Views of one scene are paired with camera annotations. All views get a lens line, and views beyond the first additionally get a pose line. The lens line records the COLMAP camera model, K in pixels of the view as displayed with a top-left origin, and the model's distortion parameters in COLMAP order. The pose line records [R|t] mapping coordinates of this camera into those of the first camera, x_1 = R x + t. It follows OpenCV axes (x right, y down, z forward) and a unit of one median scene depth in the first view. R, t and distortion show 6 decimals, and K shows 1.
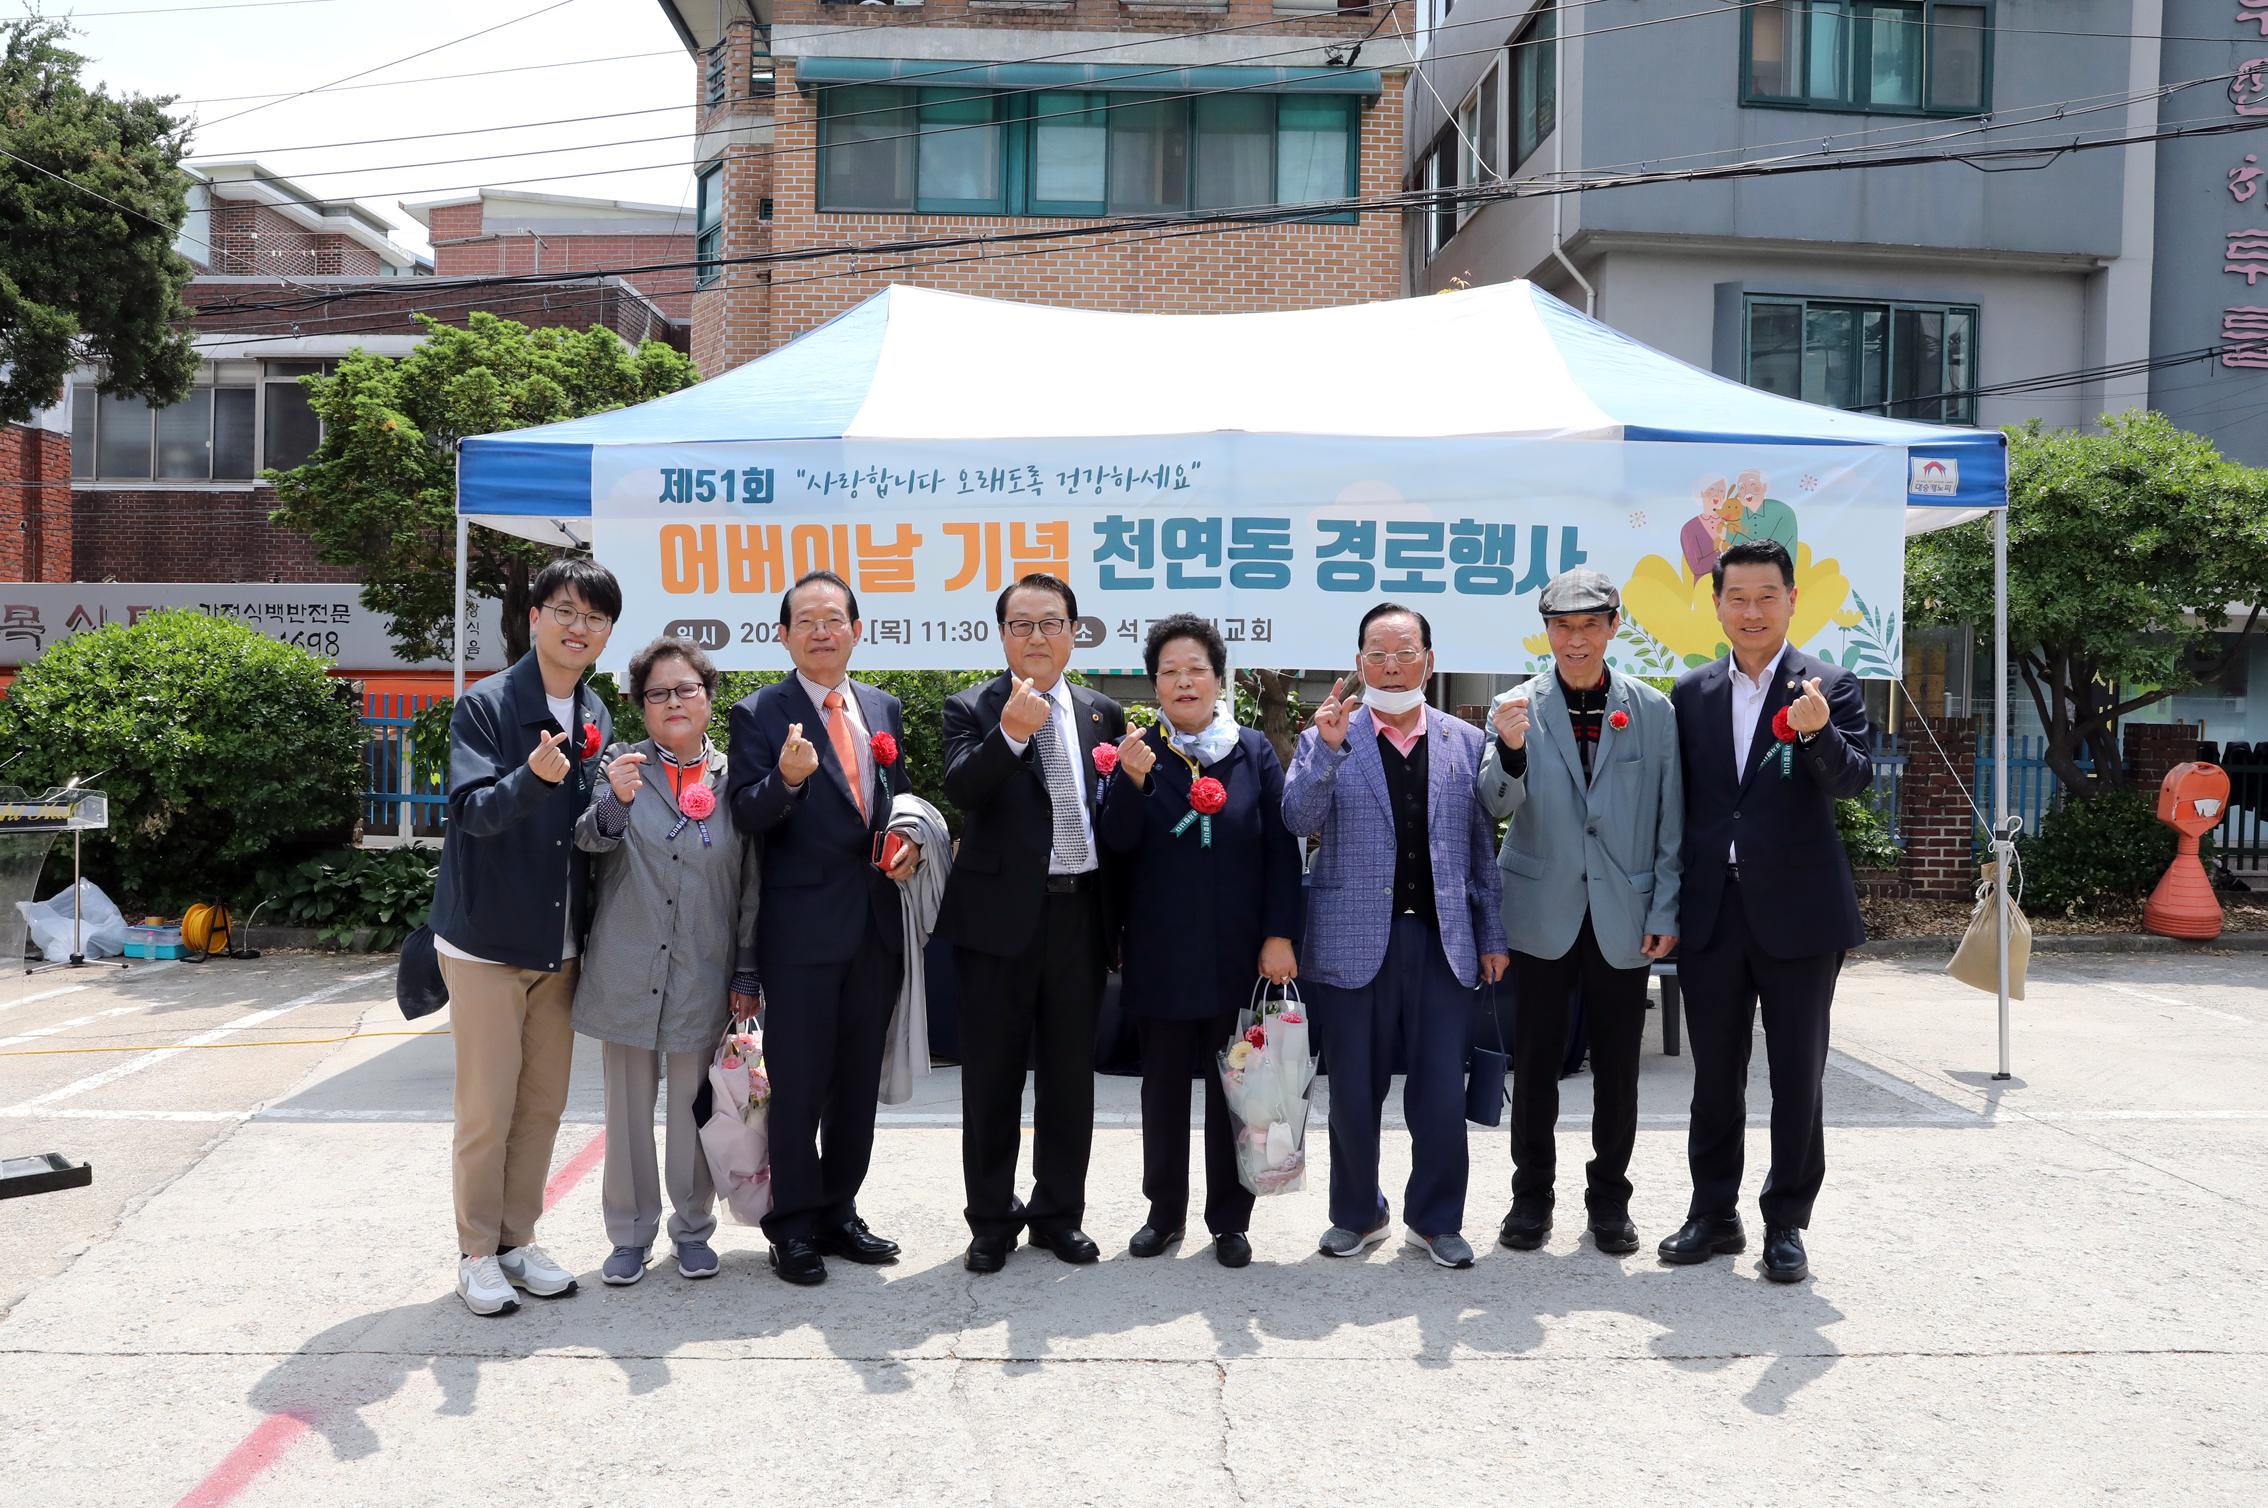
lens RADIAL K [[1753.1, 0, 1093.8], [0, 1753.1, 810.7], [0, 0, 1]] dist [-0.088775, 0.050909]
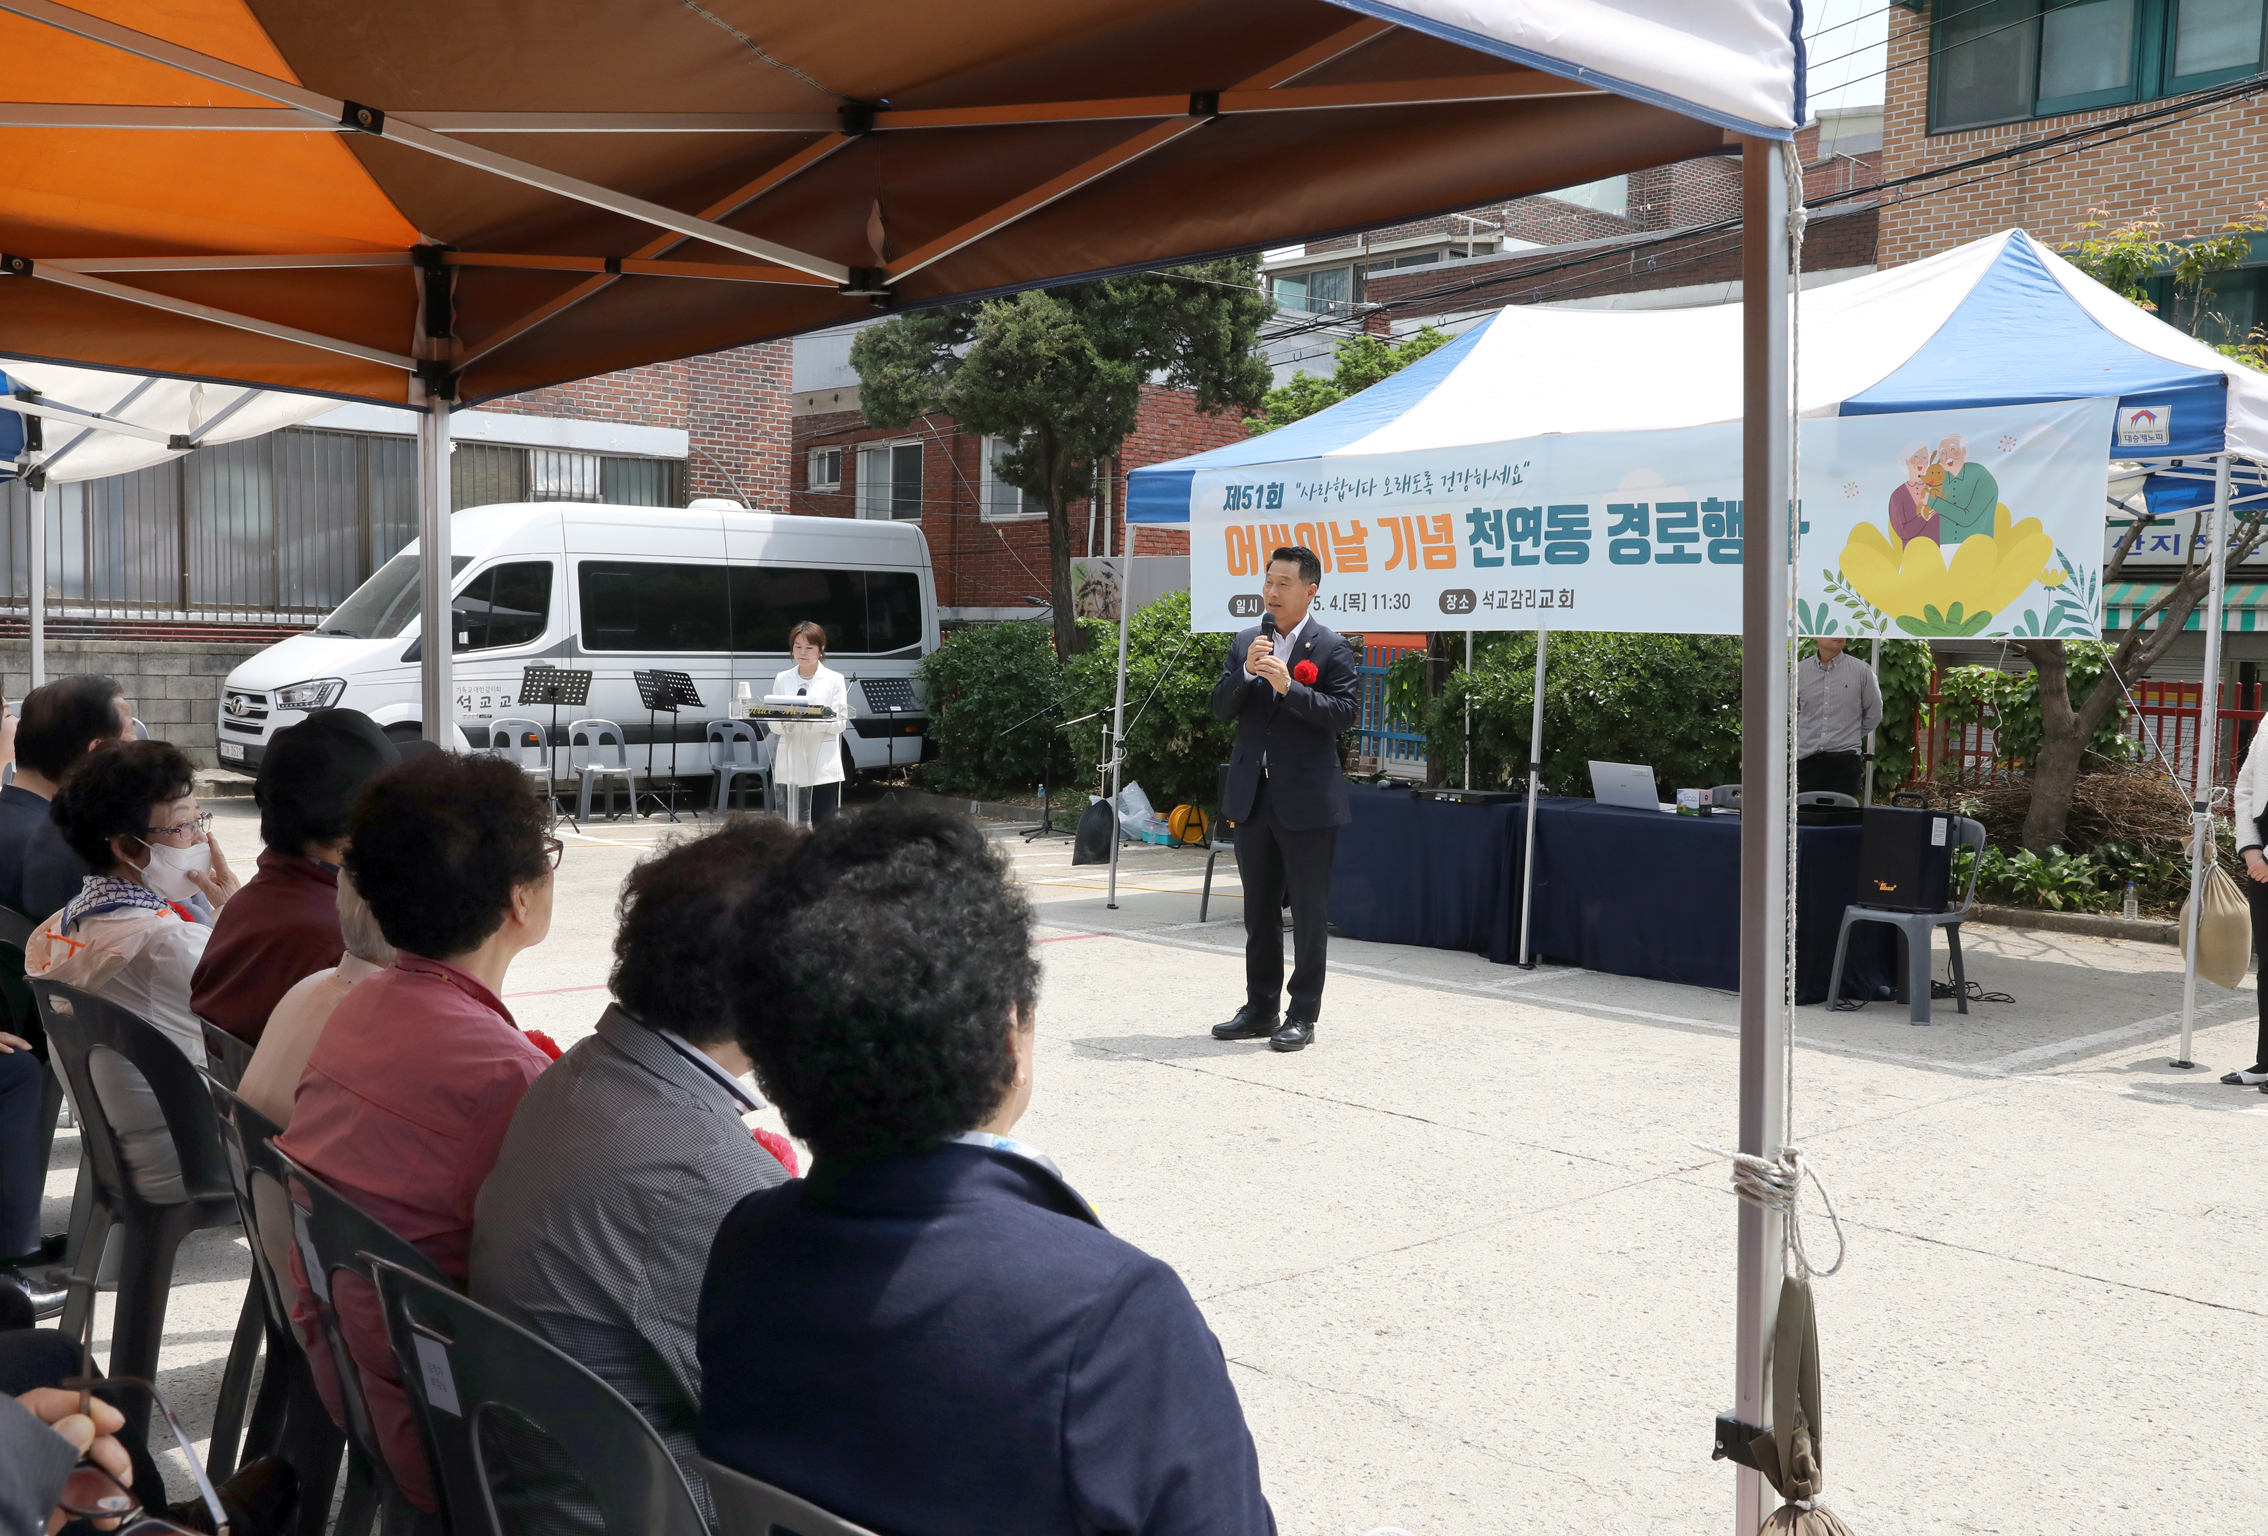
lens RADIAL K [[2129.5, 0, 1128.0], [0, 2129.5, 836.8], [0, 0, 1]] dist [-0.029571, 0.000000]
pose [[0.667293, 0.070007, -0.741497, 0.706260], [-0.053246, 0.997509, 0.046261, 0.005635], [0.742889, 0.008612, 0.669359, -0.139445]]
